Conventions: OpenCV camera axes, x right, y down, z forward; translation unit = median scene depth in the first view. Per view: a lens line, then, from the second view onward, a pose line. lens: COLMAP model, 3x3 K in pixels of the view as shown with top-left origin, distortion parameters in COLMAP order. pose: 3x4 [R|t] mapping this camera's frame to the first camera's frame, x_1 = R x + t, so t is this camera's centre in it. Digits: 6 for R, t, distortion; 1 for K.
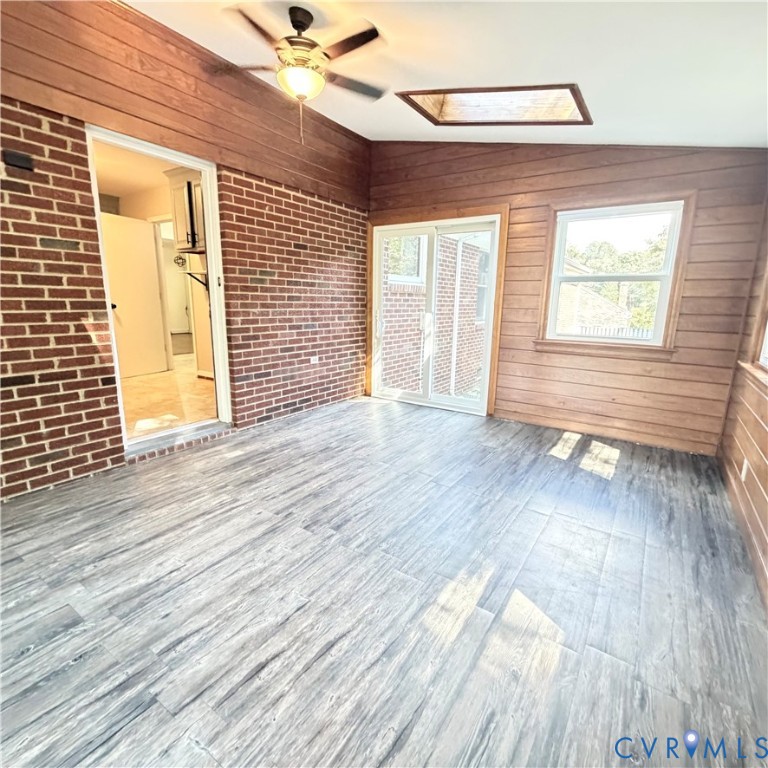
lens RADIAL K [[407.4, 0, 382.2], [0, 407.4, 384.2], [0, 0, 1]] dist [0.001381, -0.001927]
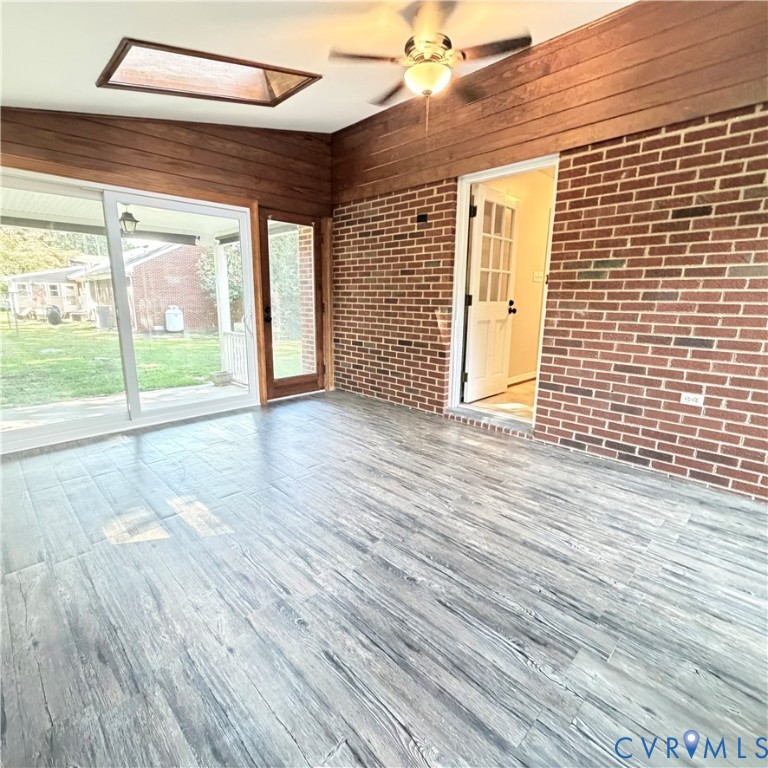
lens RADIAL K [[407.4, 0, 382.2], [0, 407.4, 384.2], [0, 0, 1]] dist [0.001381, -0.001927]
pose [[-0.190698, 0.183686, -0.964310, 0.660279], [-0.214112, 0.950902, 0.223474, -0.156560], [0.958014, 0.249087, -0.142006, 0.866178]]
